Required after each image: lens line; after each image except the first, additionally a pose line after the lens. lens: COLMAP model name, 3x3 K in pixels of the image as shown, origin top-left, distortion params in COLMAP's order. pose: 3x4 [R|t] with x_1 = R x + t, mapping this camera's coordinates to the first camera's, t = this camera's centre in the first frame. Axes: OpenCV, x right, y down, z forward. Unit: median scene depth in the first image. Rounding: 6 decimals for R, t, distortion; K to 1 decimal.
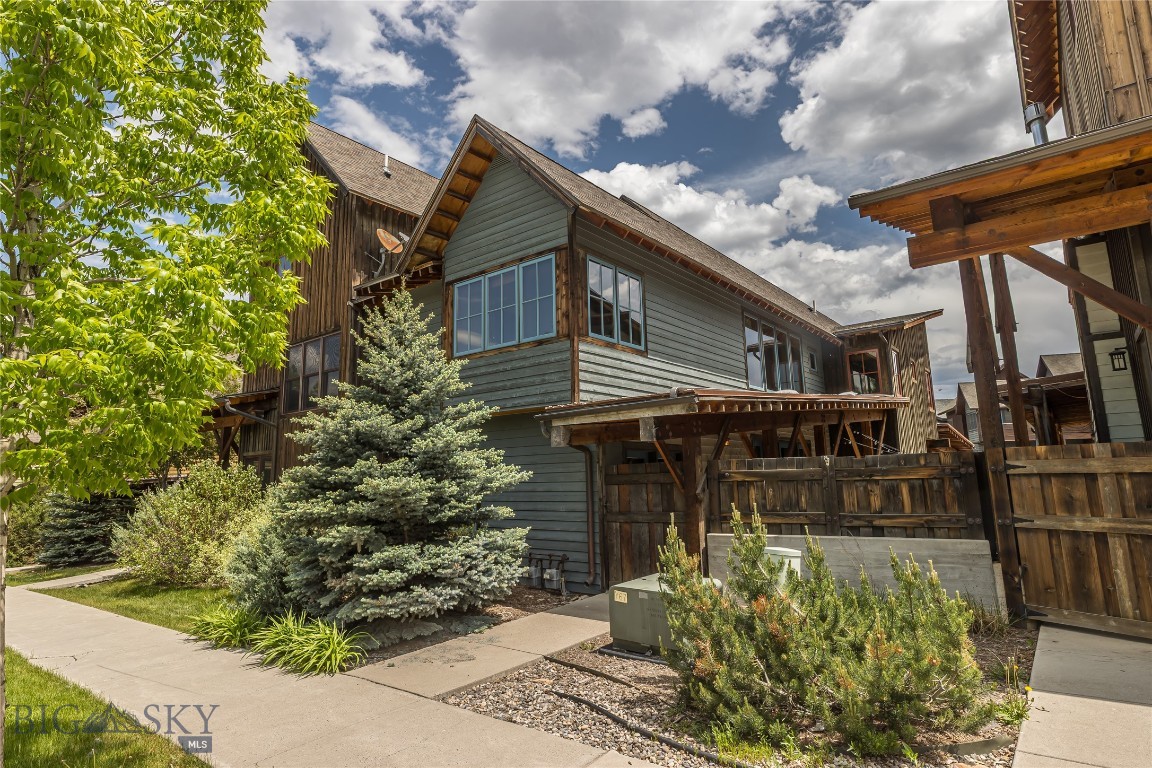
lens RADIAL K [[625.3, 0, 576.6], [0, 625.3, 380.2], [0, 0, 1]] dist [-0.002074, -0.000670]
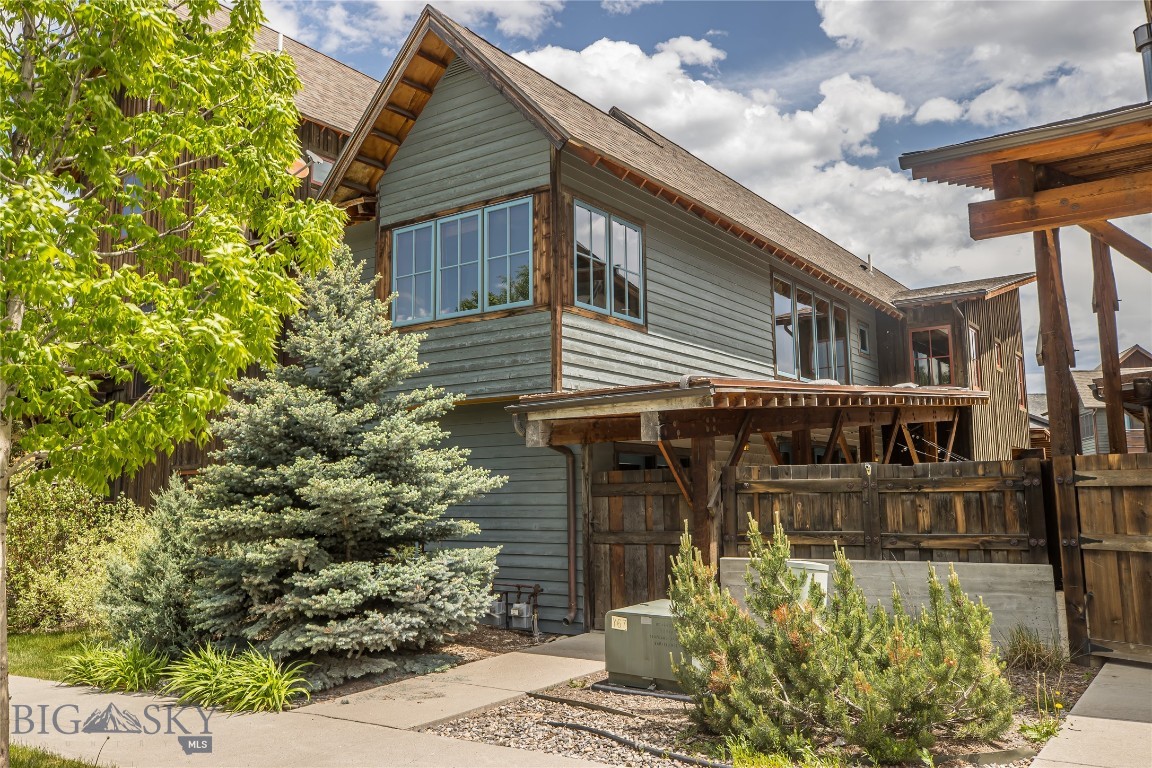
lens RADIAL K [[925.0, 0, 576.0], [0, 925.0, 384.0], [0, 0, 1]] dist [0.014780, 0.008260]
pose [[0.998297, 0.019930, 0.054819, -0.049240], [-0.021643, 0.999290, 0.030841, -0.011000], [-0.054166, -0.031975, 0.998020, -0.184530]]
